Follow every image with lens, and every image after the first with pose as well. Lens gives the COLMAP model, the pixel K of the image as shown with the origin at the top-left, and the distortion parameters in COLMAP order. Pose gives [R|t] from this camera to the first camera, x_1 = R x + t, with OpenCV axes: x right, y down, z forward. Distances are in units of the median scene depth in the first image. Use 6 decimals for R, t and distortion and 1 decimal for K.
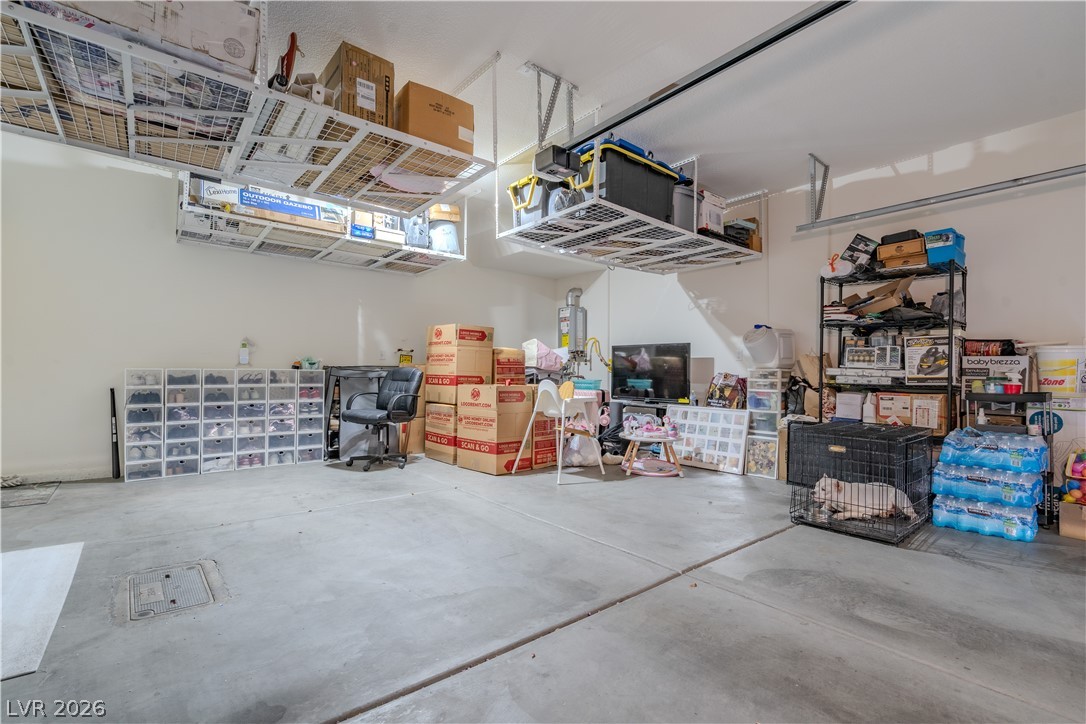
lens RADIAL K [[490.5, 0, 536.8], [0, 490.5, 364.6], [0, 0, 1]] dist [-0.002669, 0.001165]
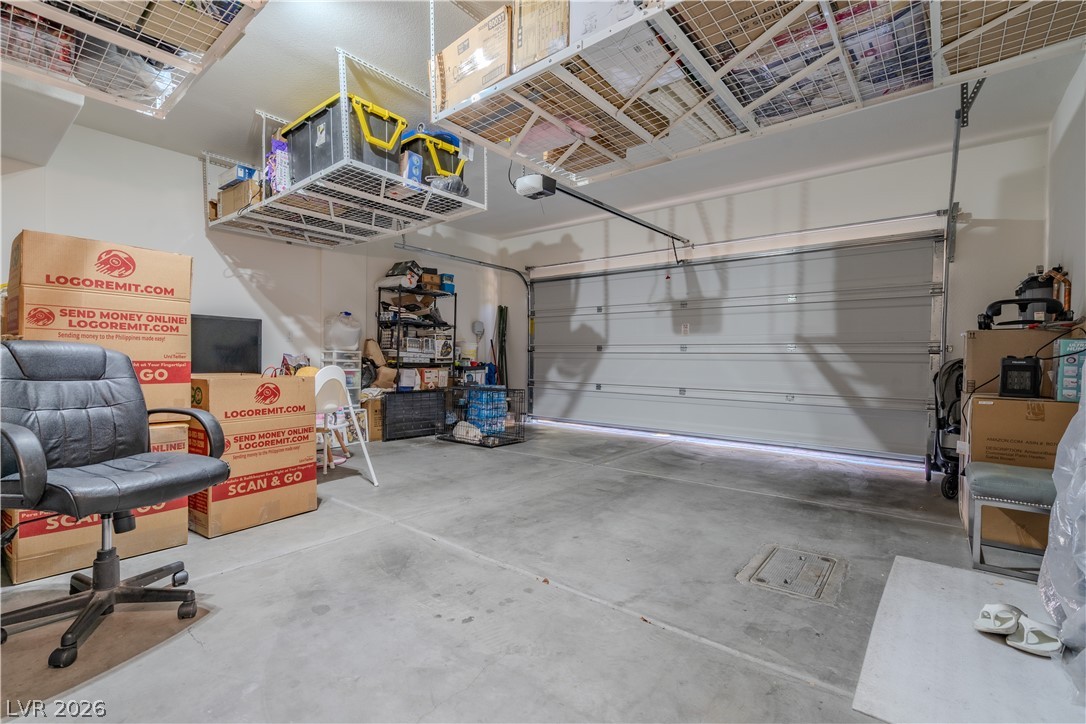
lens RADIAL K [[490.5, 0, 536.8], [0, 490.5, 364.6], [0, 0, 1]] dist [-0.002669, 0.001165]
pose [[-0.197559, -0.024752, 0.979978, -0.952907], [-0.032467, 0.999298, 0.018694, 0.005966], [-0.979753, -0.028124, -0.198224, 1.011306]]
